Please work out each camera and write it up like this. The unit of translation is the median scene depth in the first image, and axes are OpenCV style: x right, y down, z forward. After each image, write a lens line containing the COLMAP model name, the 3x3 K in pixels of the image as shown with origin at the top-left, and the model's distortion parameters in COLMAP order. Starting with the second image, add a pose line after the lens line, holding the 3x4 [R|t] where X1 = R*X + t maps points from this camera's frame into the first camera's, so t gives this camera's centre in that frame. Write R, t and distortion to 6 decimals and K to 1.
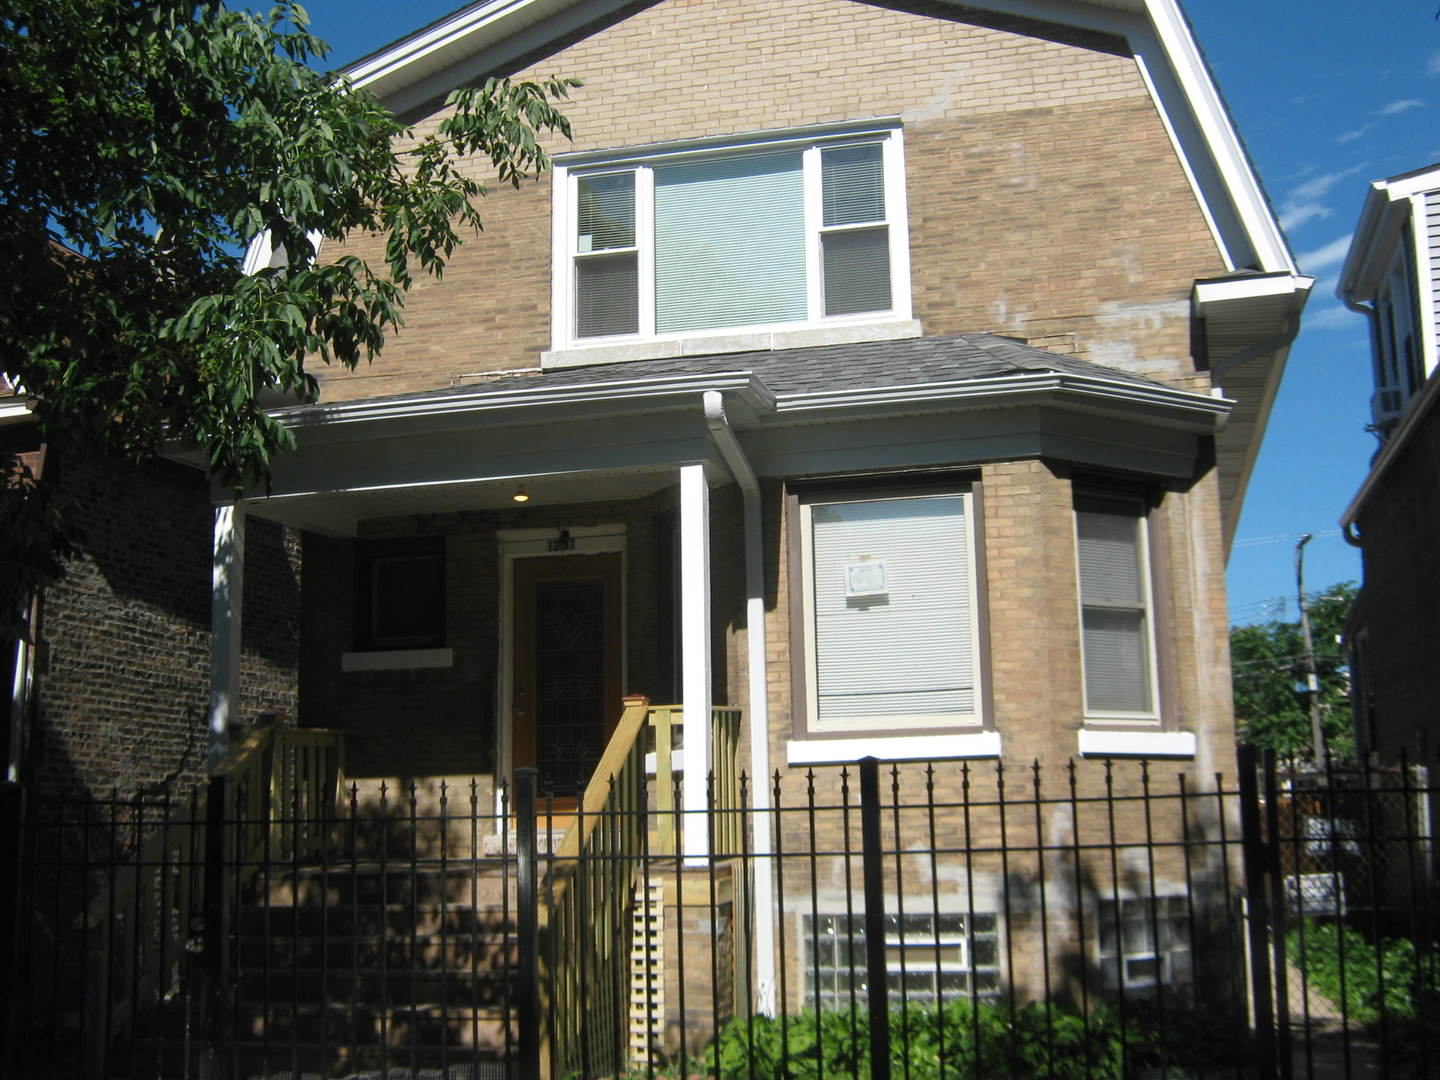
lens RADIAL K [[1615.3, 0, 720.0], [0, 1615.3, 540.0], [0, 0, 1]] dist [-0.108395, 0.066274]
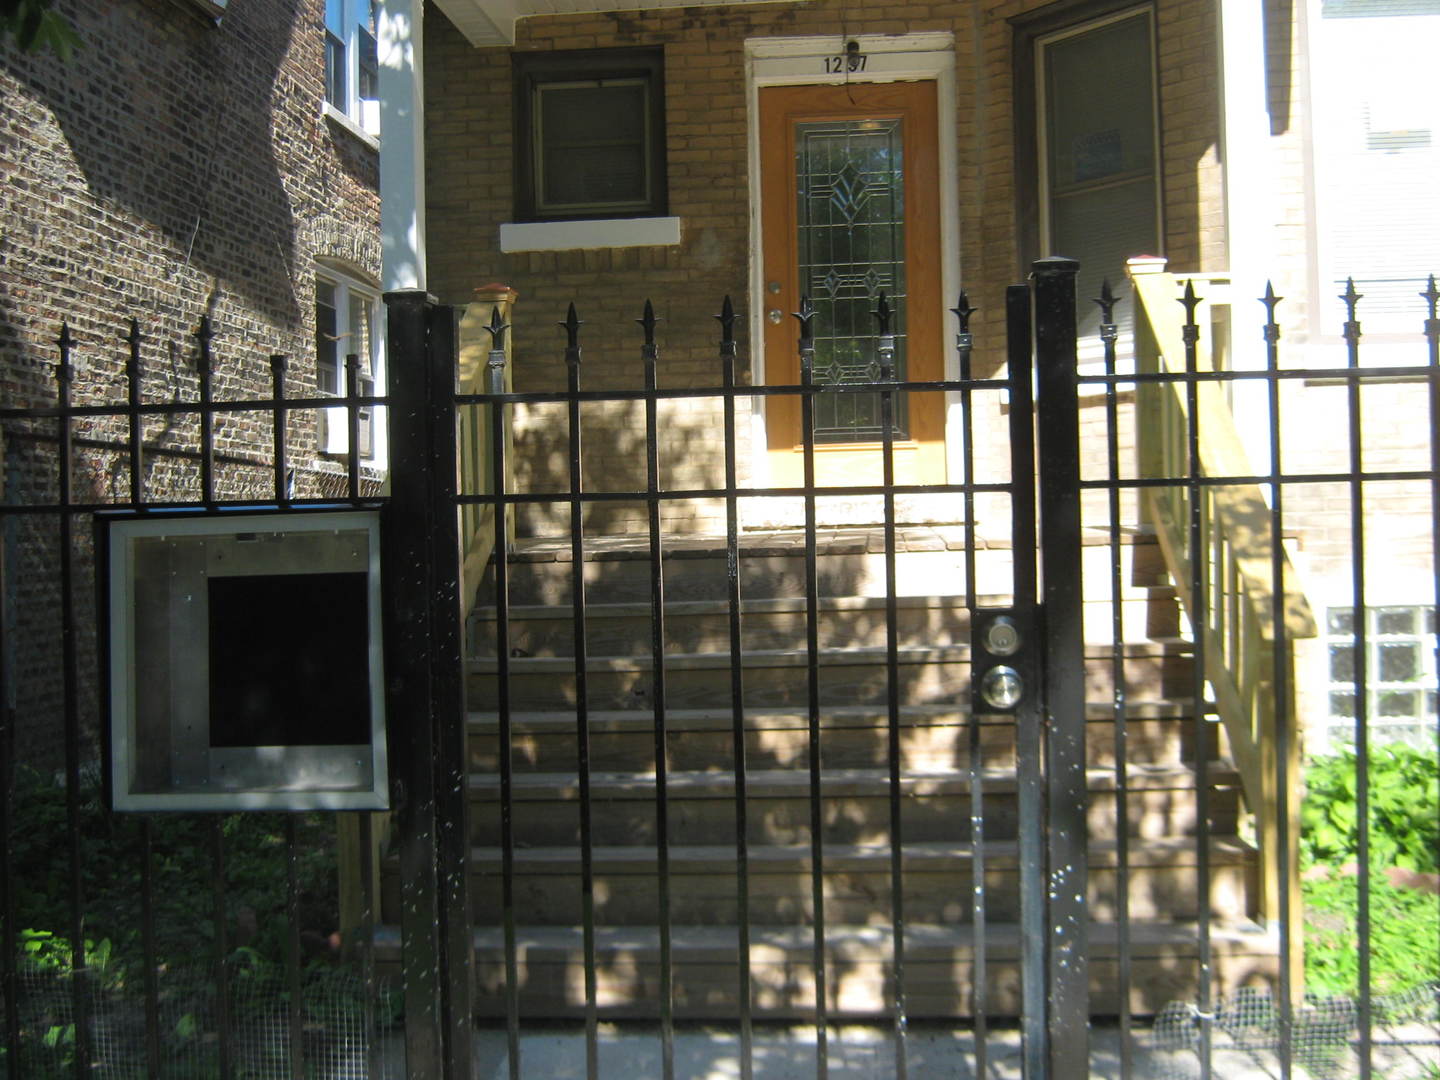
lens RADIAL K [[1615.3, 0, 720.0], [0, 1615.3, 540.0], [0, 0, 1]] dist [-0.108395, 0.066274]
pose [[0.989184, -0.003910, 0.146631, -0.214734], [-0.022206, 0.984131, 0.176048, 0.070479], [-0.144992, -0.177400, 0.973399, 0.295346]]
